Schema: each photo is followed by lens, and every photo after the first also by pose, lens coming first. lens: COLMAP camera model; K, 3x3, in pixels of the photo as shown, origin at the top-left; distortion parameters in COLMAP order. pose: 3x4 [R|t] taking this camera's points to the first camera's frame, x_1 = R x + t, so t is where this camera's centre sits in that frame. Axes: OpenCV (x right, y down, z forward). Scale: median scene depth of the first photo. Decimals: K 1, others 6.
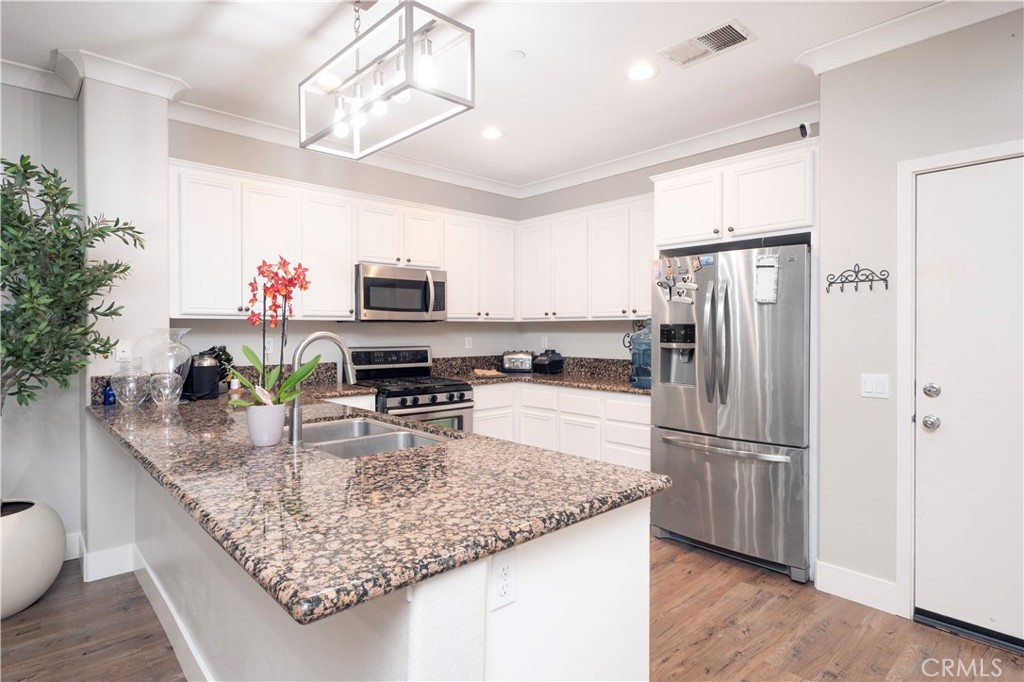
lens RADIAL K [[539.7, 0, 518.3], [0, 539.7, 333.0], [0, 0, 1]] dist [0.001433, 0.001061]
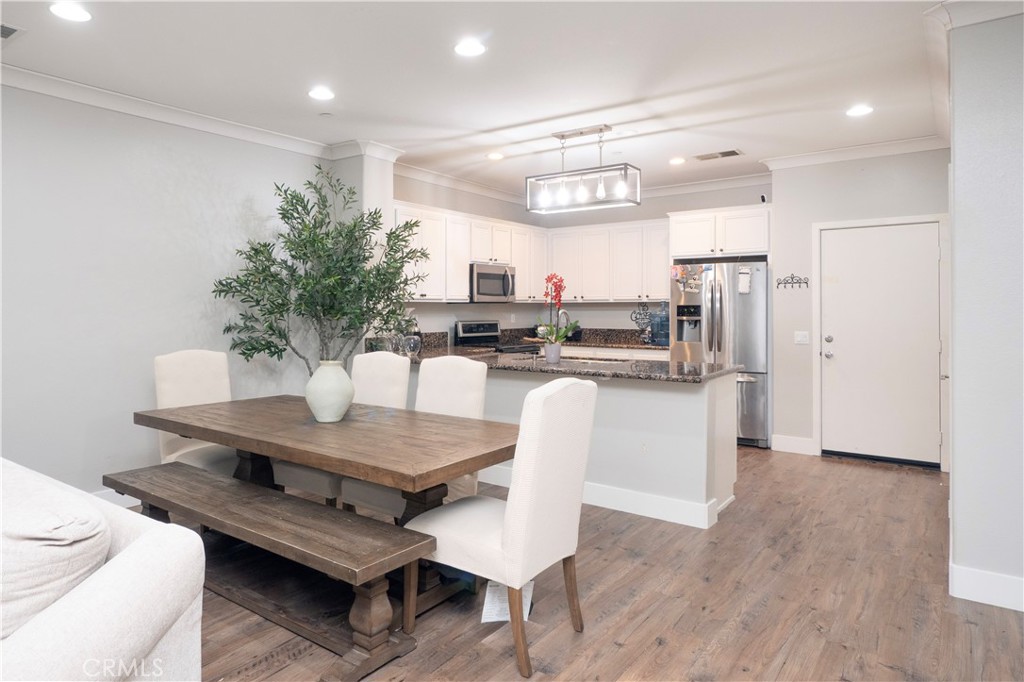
lens RADIAL K [[611.6, 0, 485.3], [0, 611.6, 304.1], [0, 0, 1]] dist [-0.003784, -0.001584]
pose [[0.985434, -0.000619, 0.170058, -0.620698], [0.002678, 0.999926, -0.011875, 0.001001], [-0.170038, 0.012157, 0.985363, -0.720475]]
